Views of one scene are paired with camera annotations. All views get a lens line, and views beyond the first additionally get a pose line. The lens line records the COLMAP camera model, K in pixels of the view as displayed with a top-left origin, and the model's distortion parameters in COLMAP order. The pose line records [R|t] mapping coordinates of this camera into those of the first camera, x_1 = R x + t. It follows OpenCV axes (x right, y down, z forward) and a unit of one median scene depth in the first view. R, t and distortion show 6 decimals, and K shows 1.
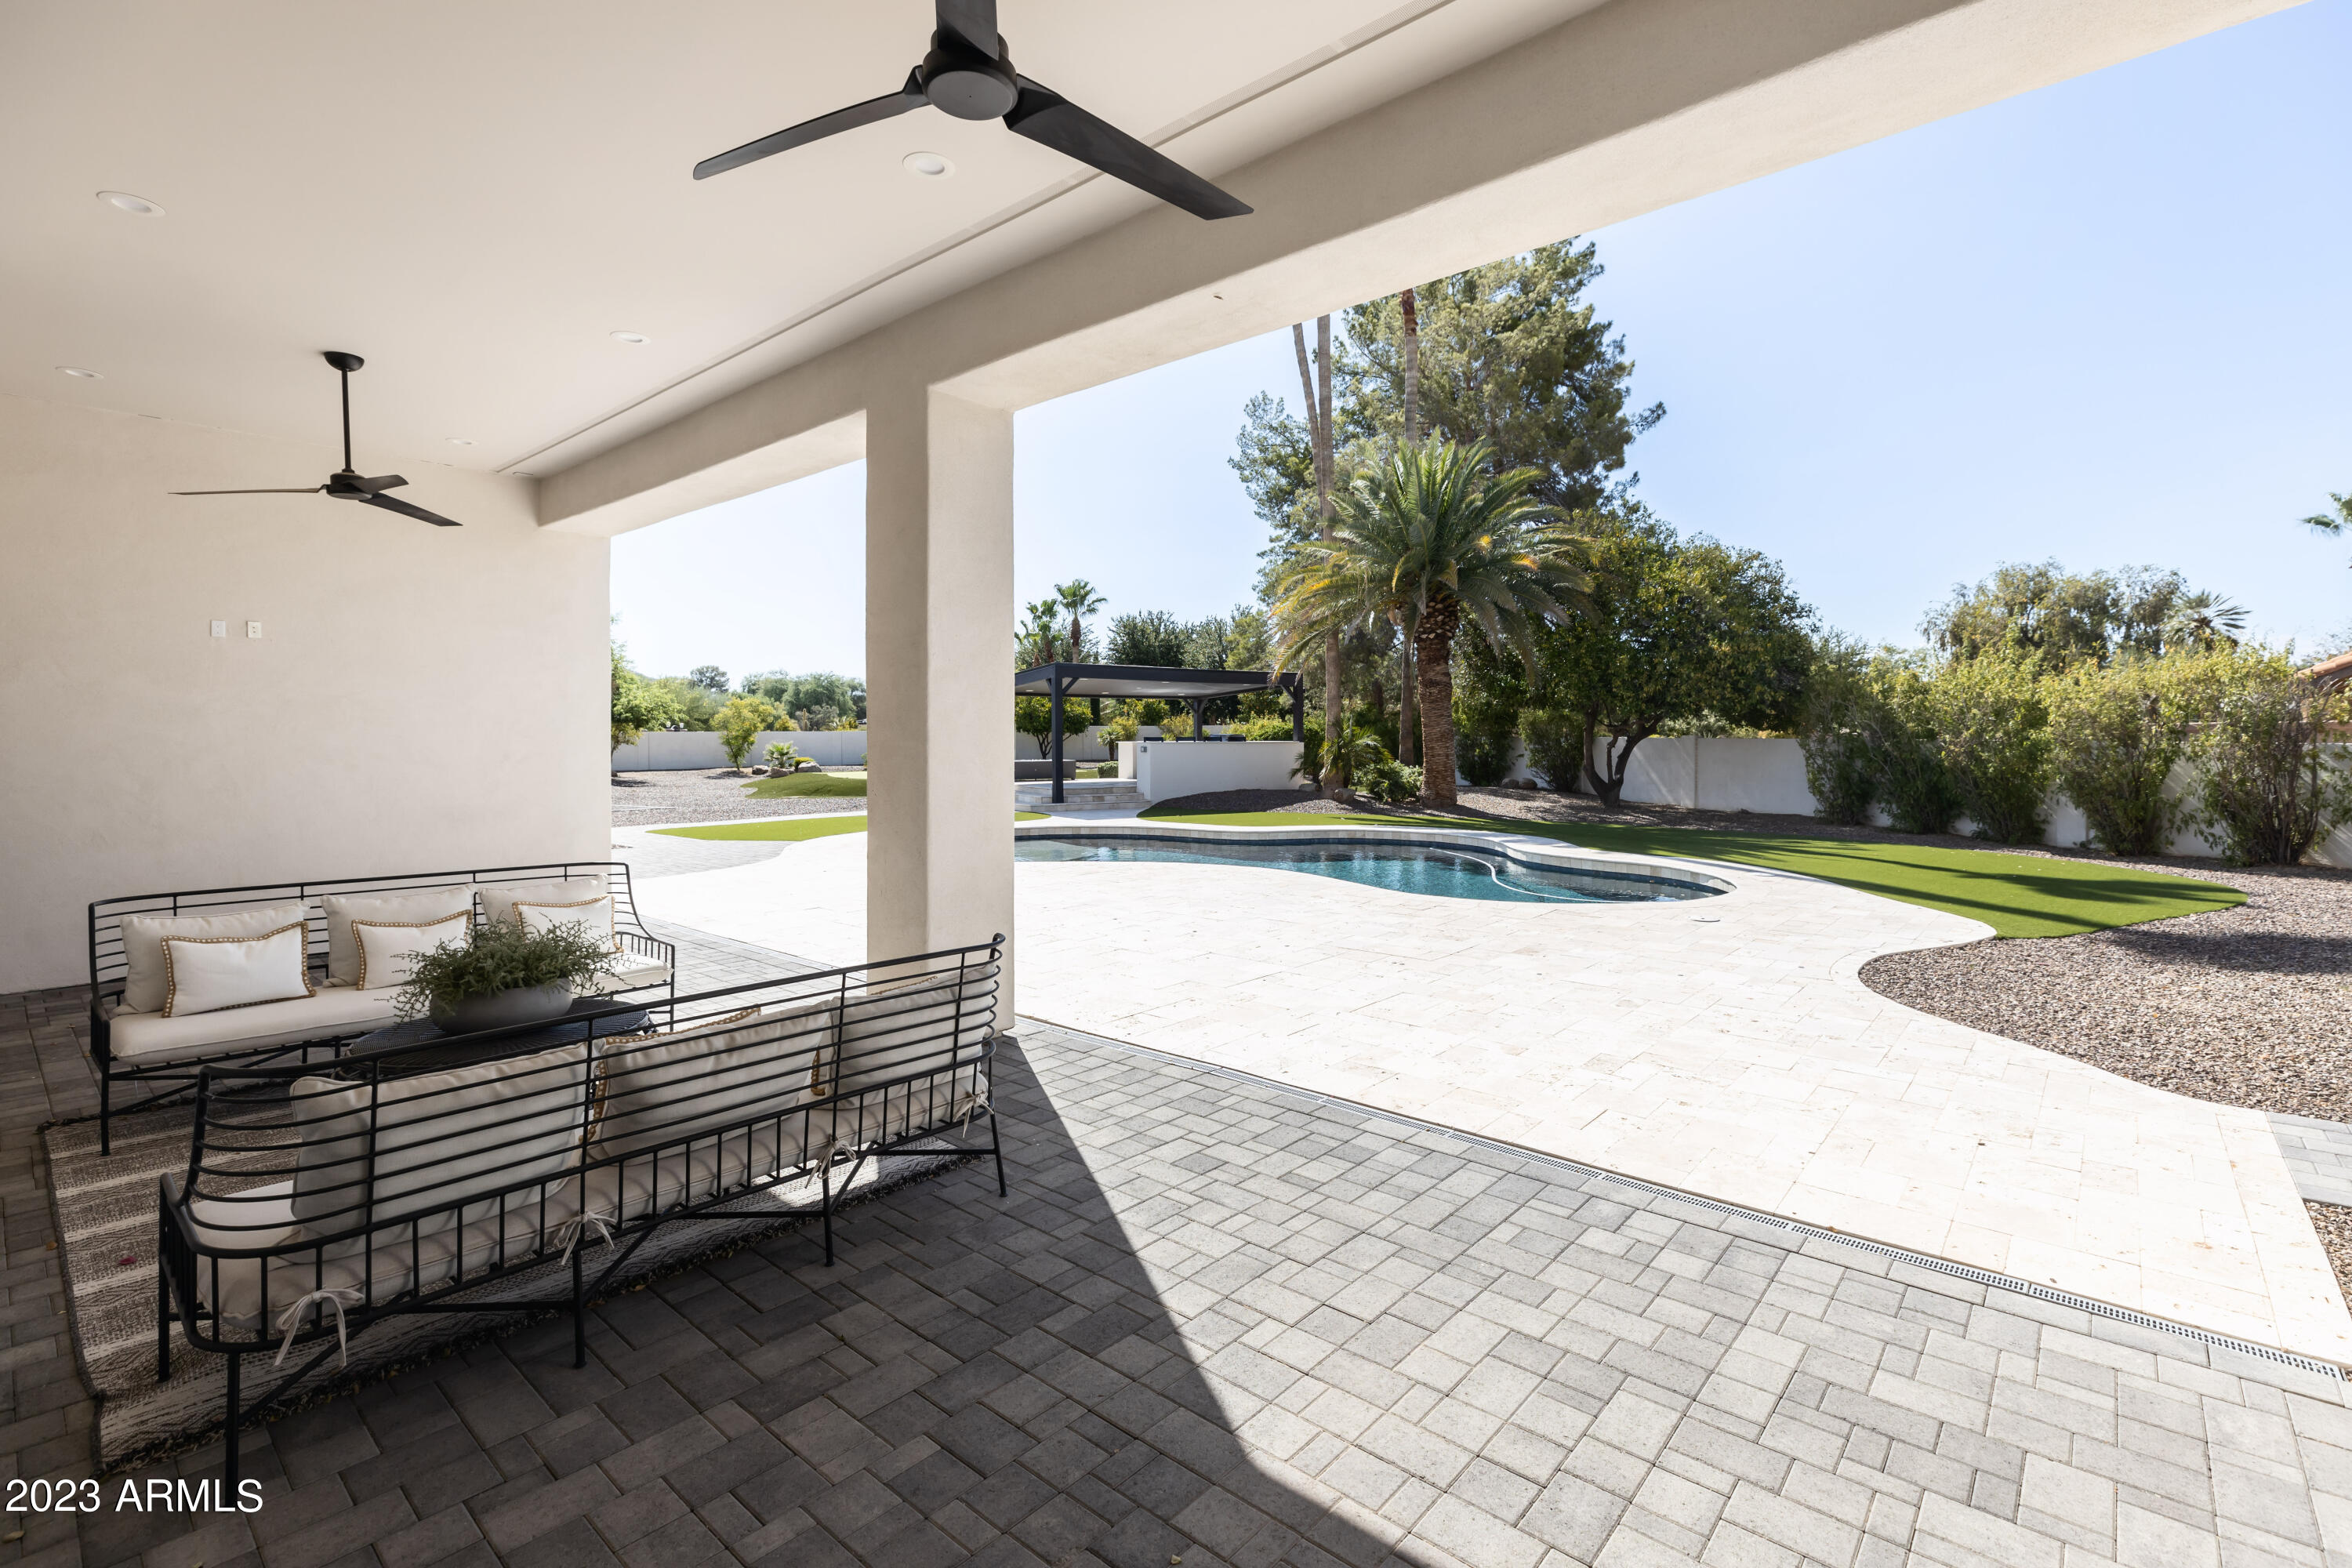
lens RADIAL K [[1095.3, 0, 1164.3], [0, 1095.3, 728.3], [0, 0, 1]] dist [0.002039, 0.000389]
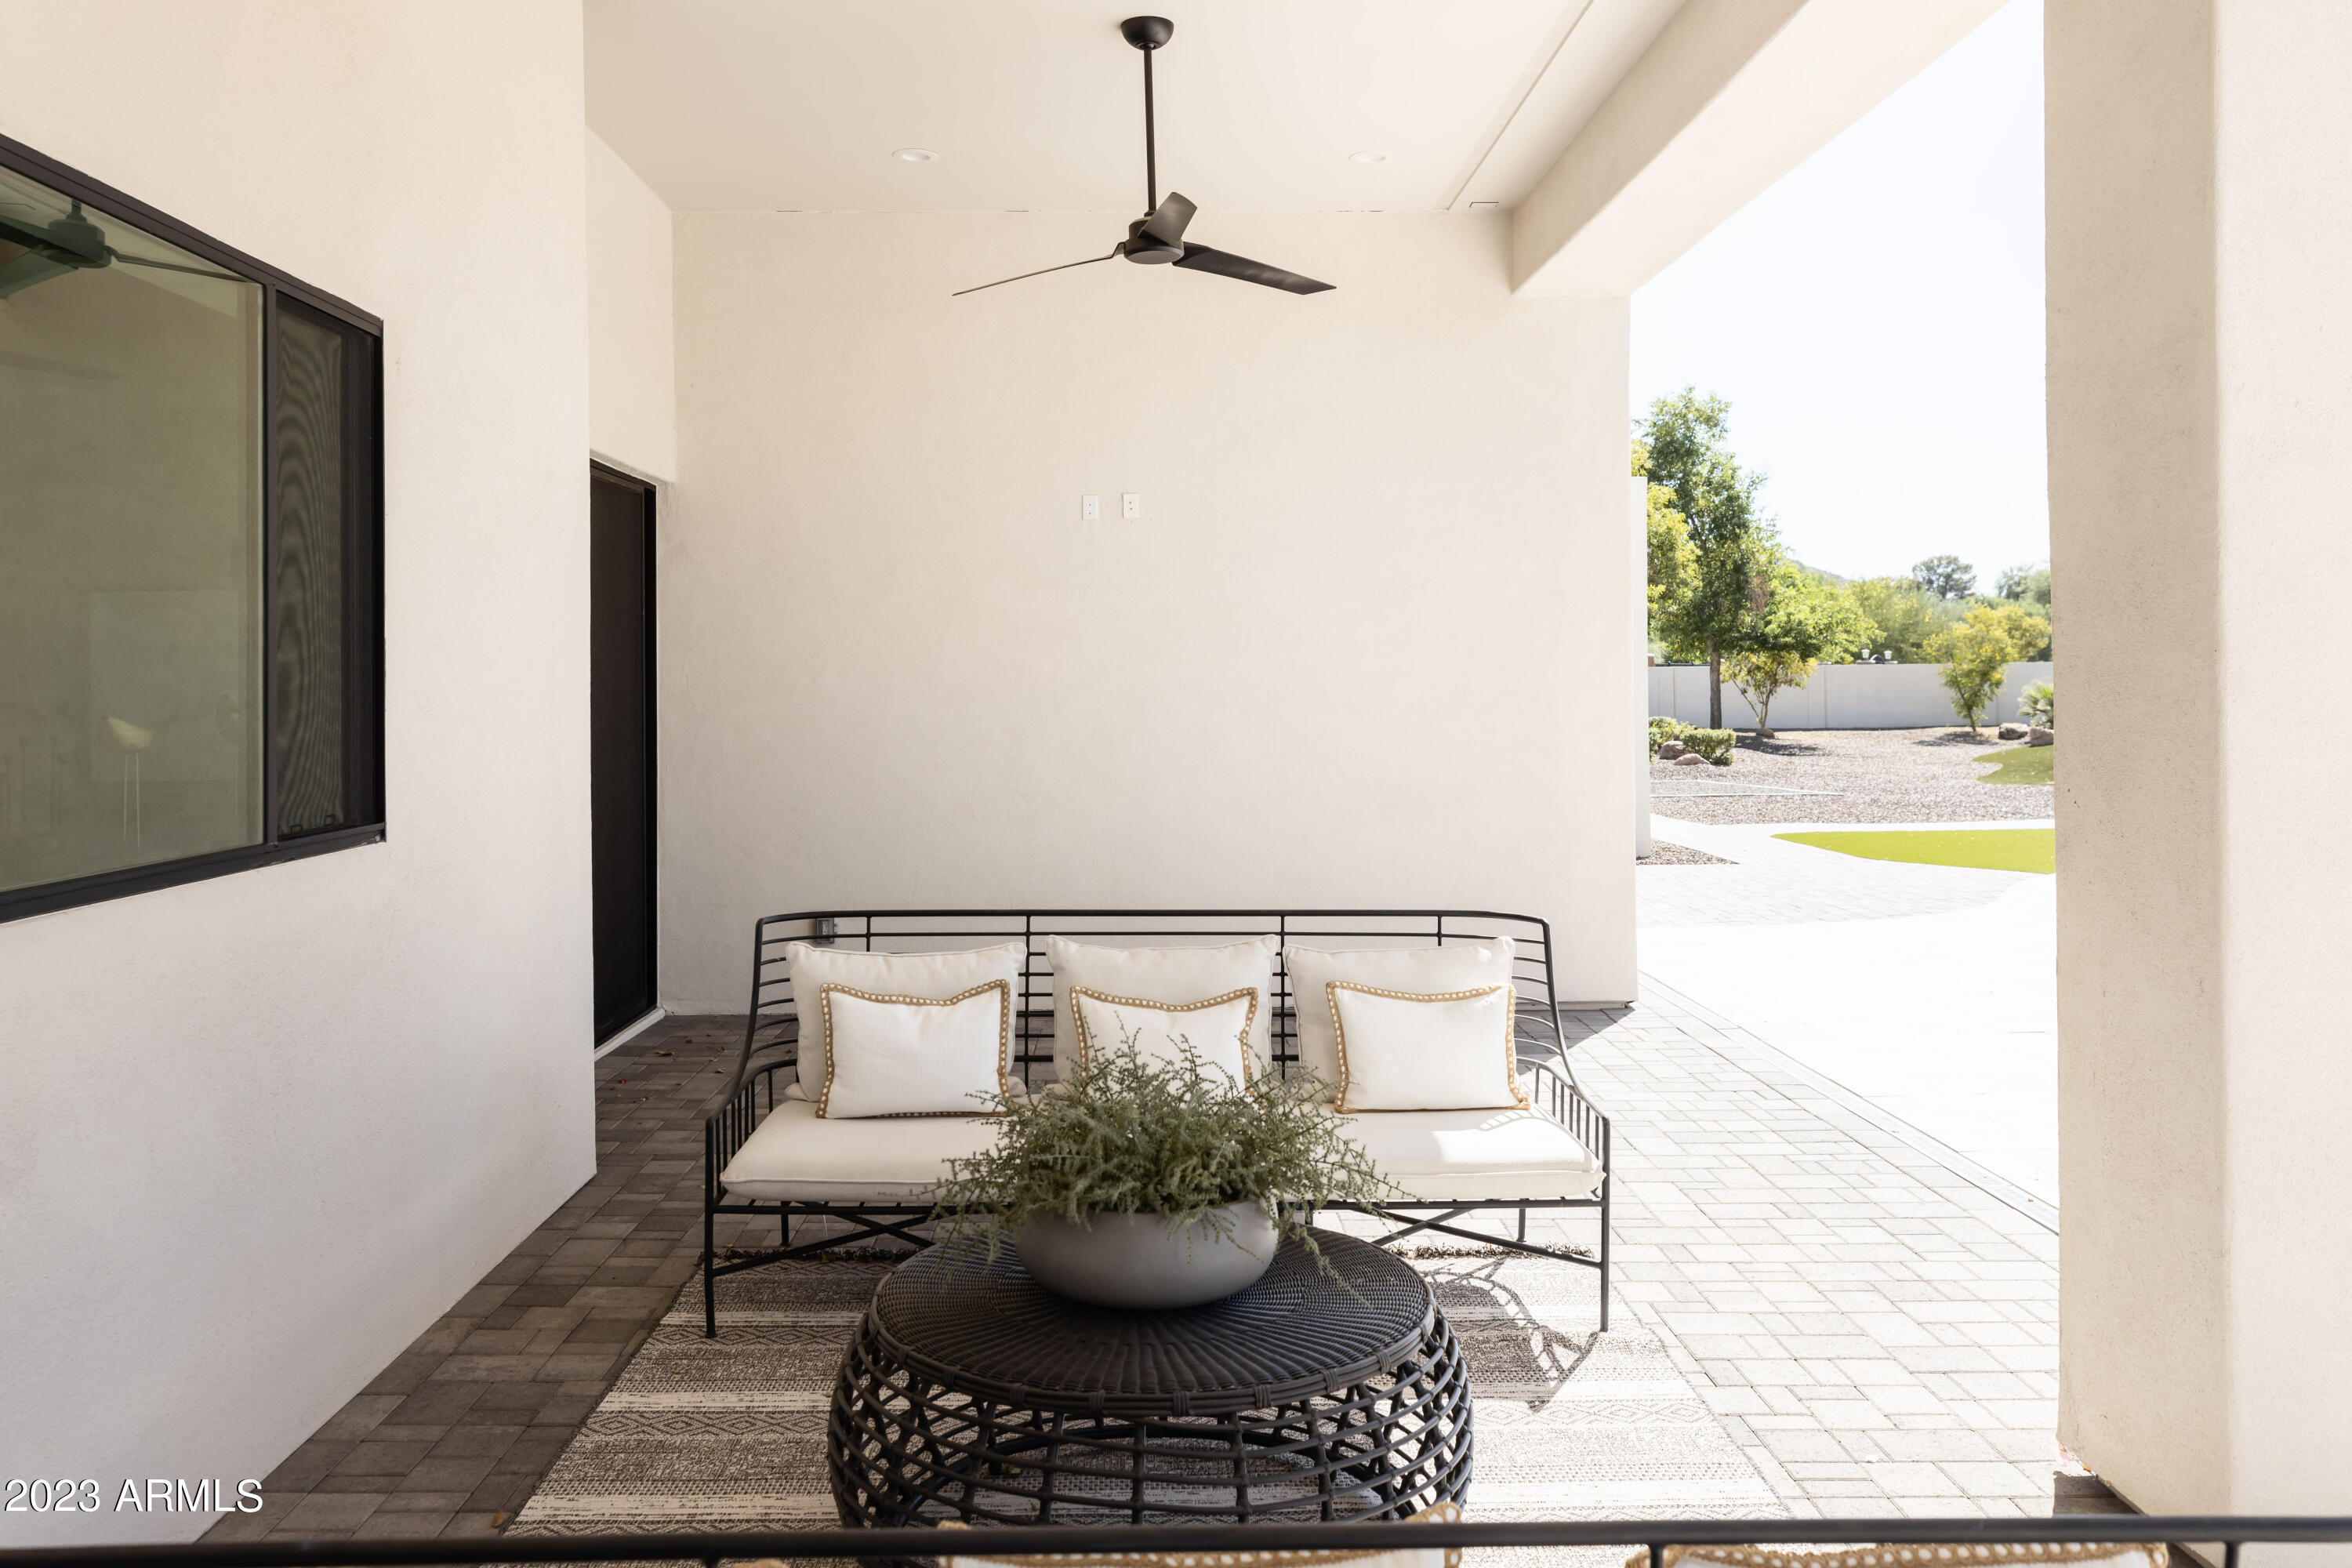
lens RADIAL K [[1826.5, 0, 1170.0], [0, 1826.5, 665.8], [0, 0, 1]] dist [-0.001199, 0.000644]
pose [[0.700020, -0.008468, -0.714073, -0.033690], [0.010481, 0.999944, -0.001583, 0.011312], [0.714046, -0.006376, 0.700070, 0.312114]]
